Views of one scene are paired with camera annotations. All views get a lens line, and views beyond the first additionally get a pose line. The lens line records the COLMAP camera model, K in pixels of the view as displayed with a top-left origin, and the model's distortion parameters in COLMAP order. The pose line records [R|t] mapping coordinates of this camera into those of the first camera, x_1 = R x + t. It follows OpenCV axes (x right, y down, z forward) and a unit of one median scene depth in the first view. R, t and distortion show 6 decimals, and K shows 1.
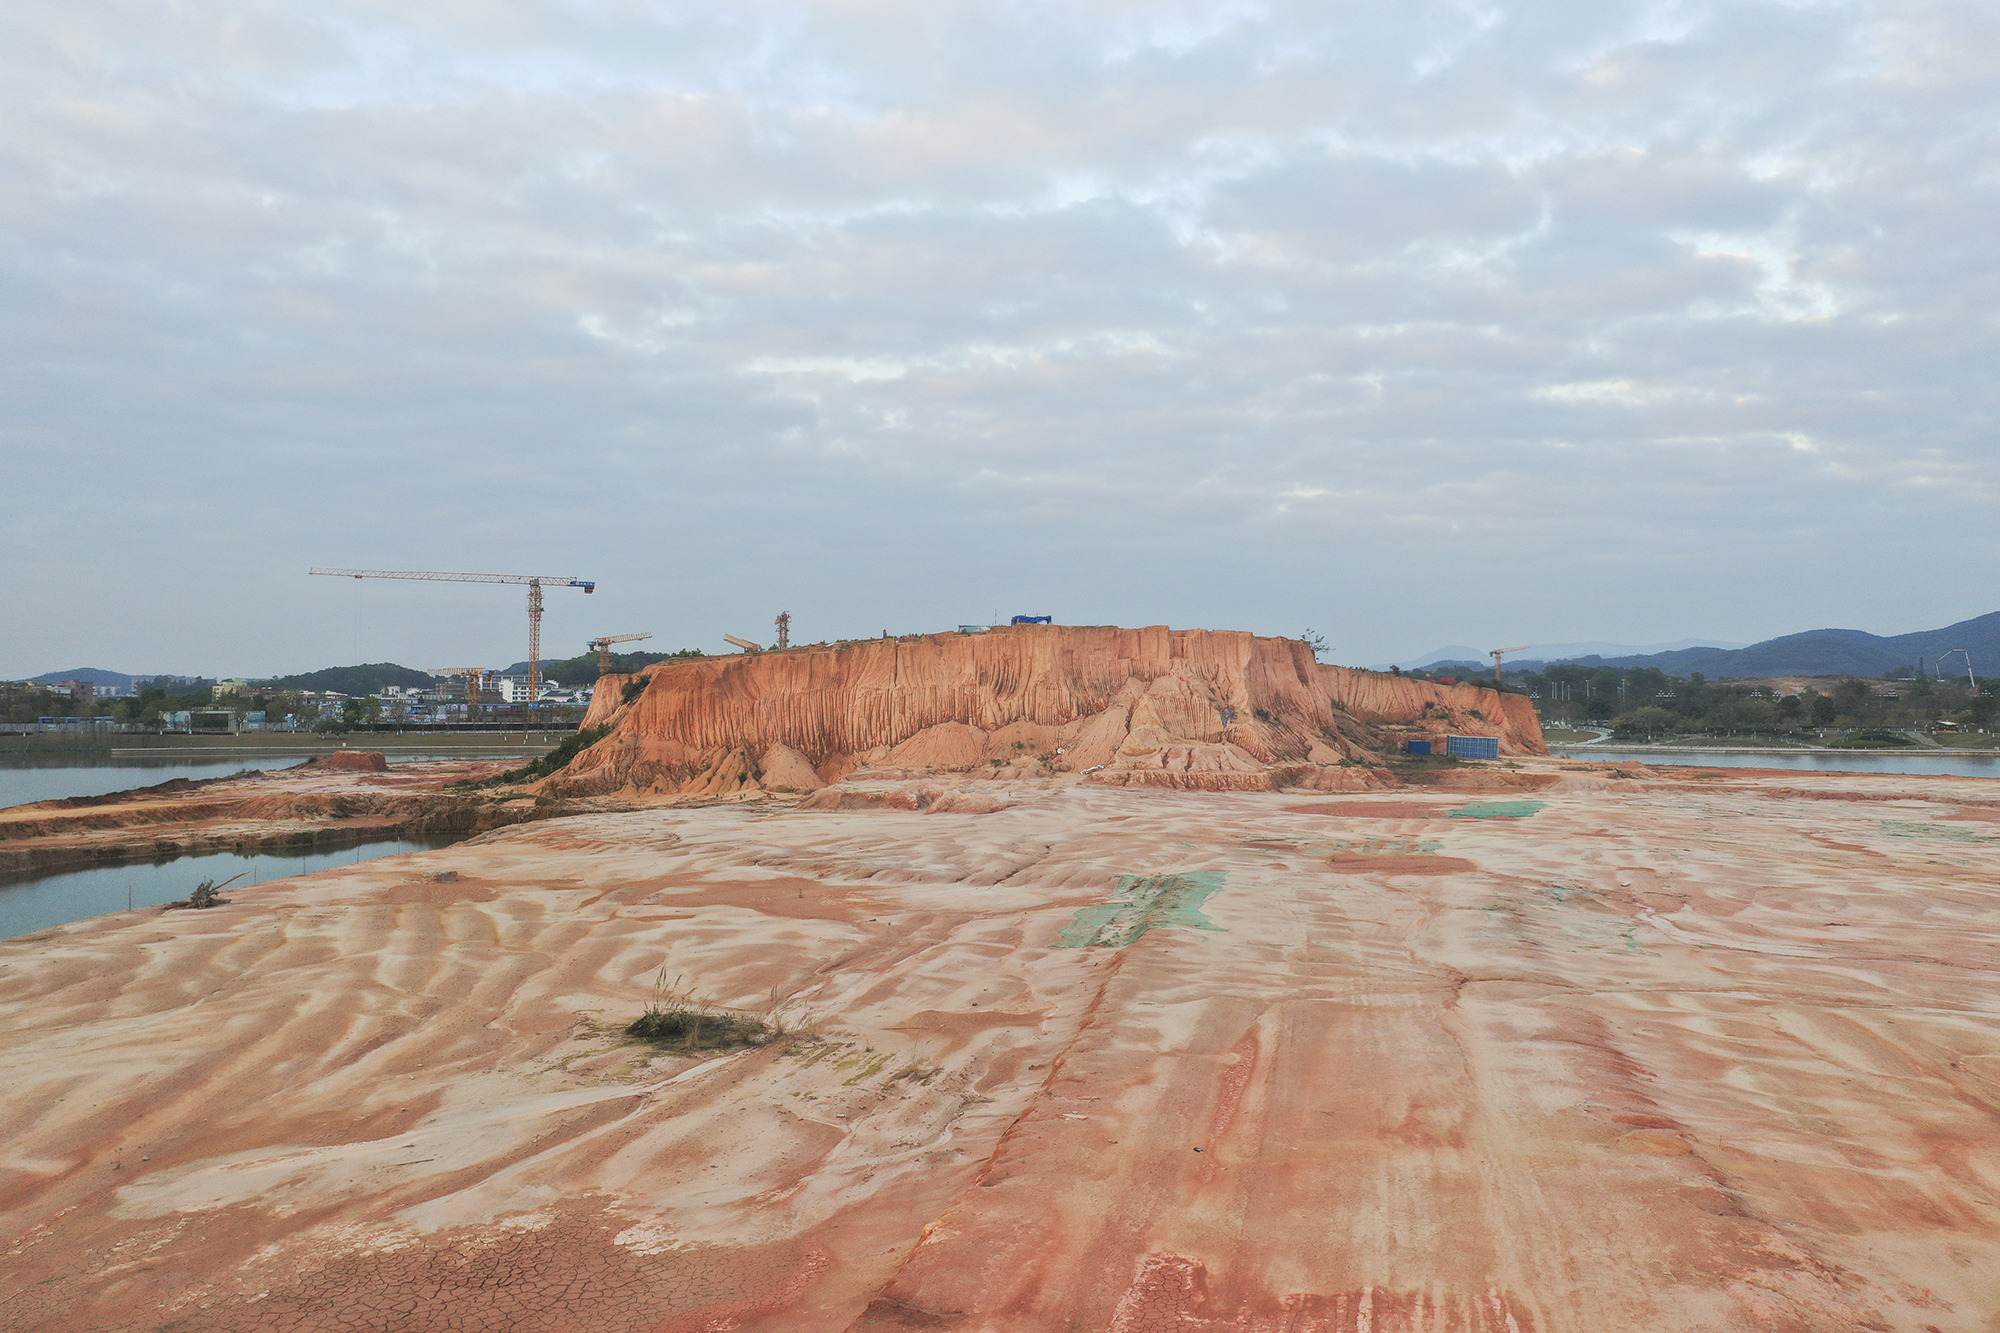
lens RADIAL K [[1574.8, 0, 1001.9], [0, 1574.8, 672.1], [0, 0, 1]] dist [0.001494, 0.003664]
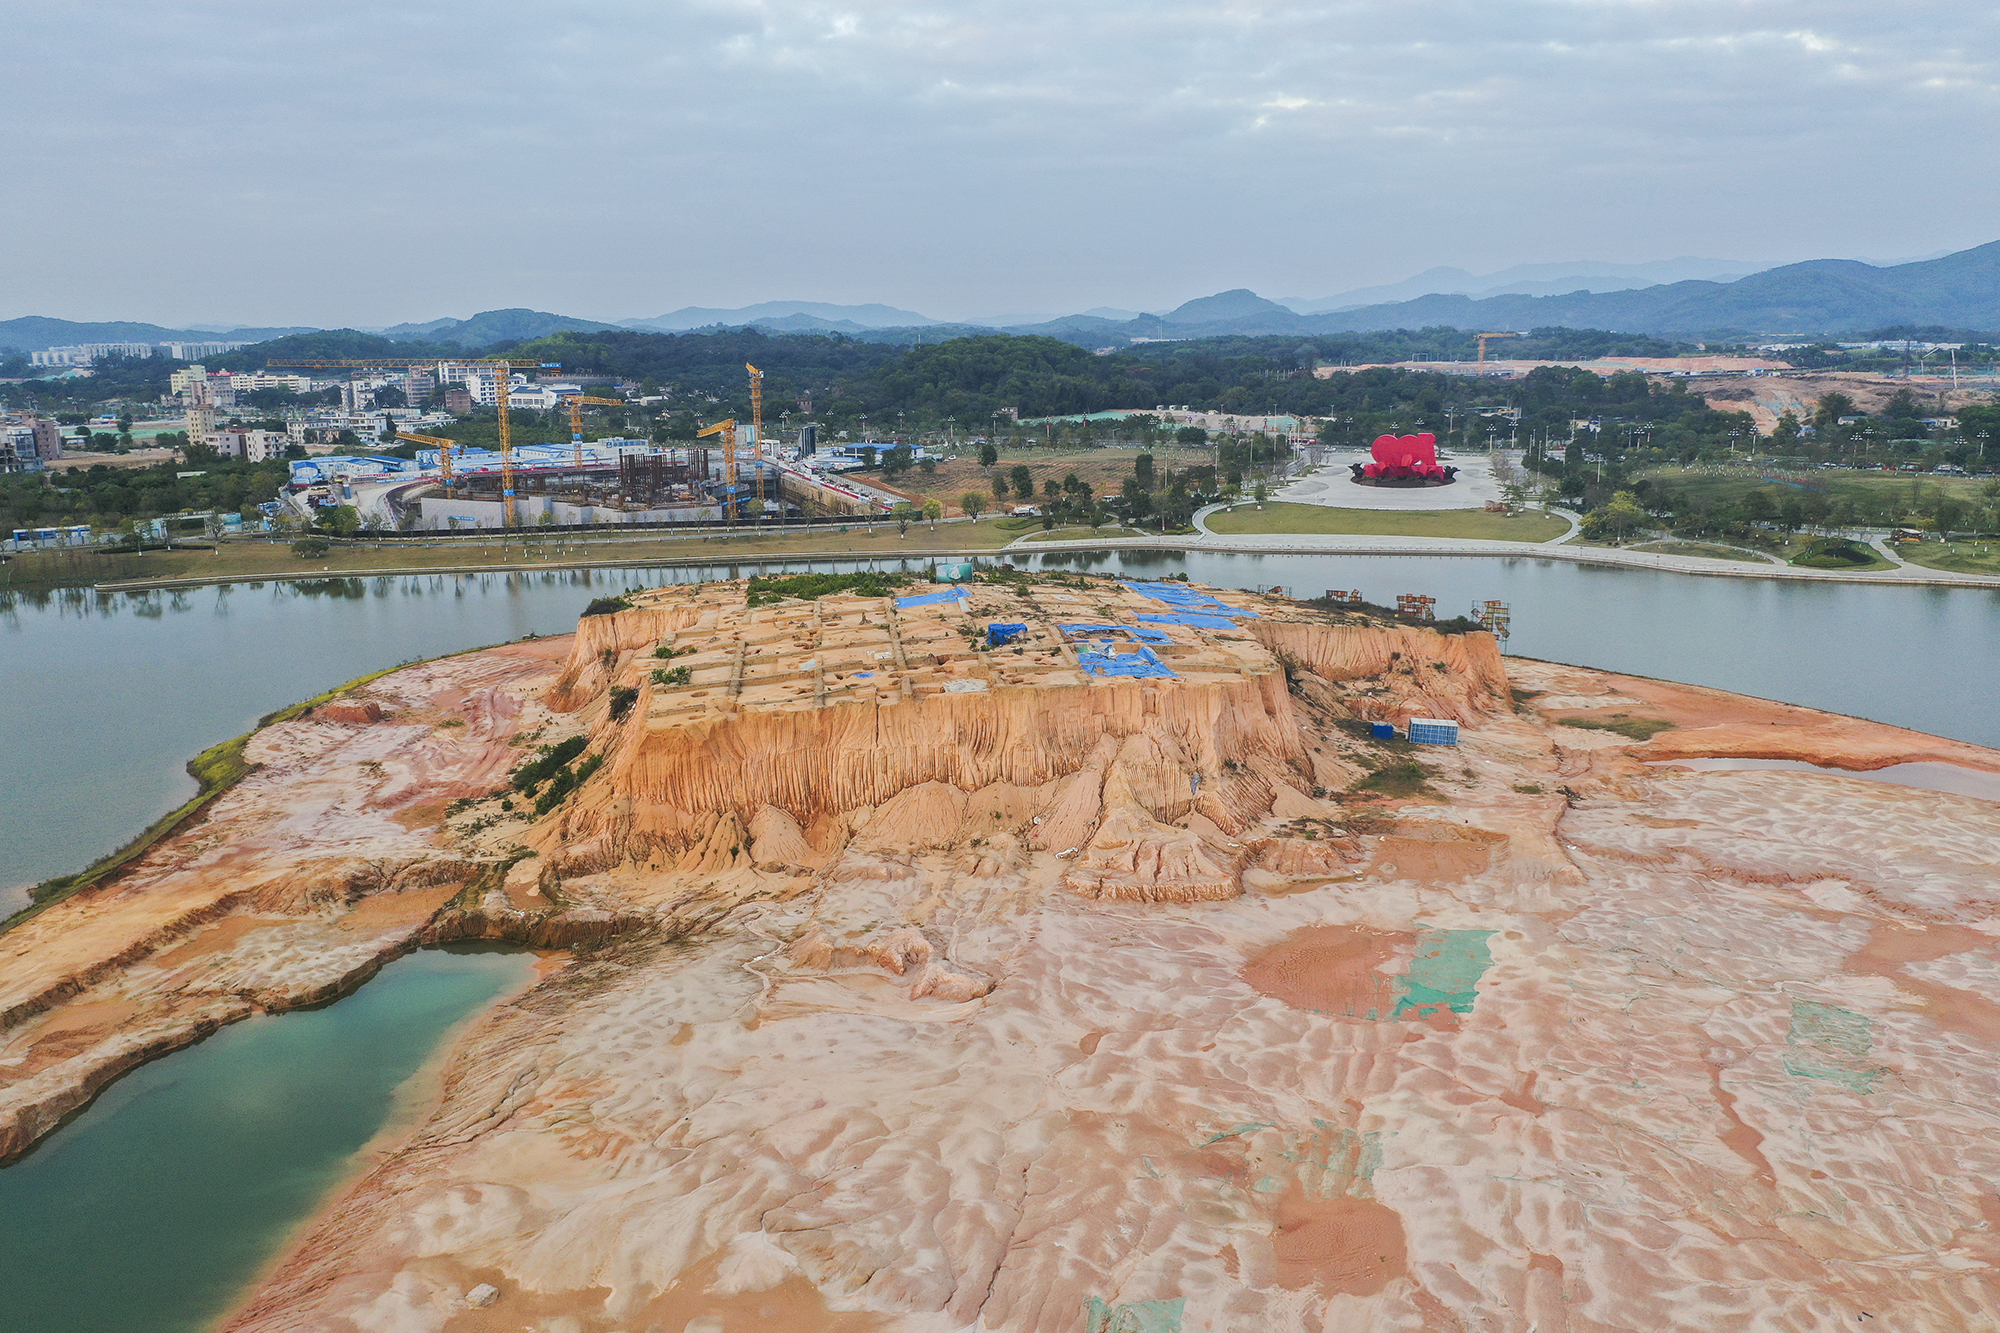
lens RADIAL K [[1574.8, 0, 1001.9], [0, 1574.8, 672.1], [0, 0, 1]] dist [0.001494, 0.003664]
pose [[0.999832, -0.013723, 0.012125, 0.002512], [0.010616, 0.973887, 0.226784, -0.275416], [-0.014921, -0.226618, 0.973870, 0.001047]]
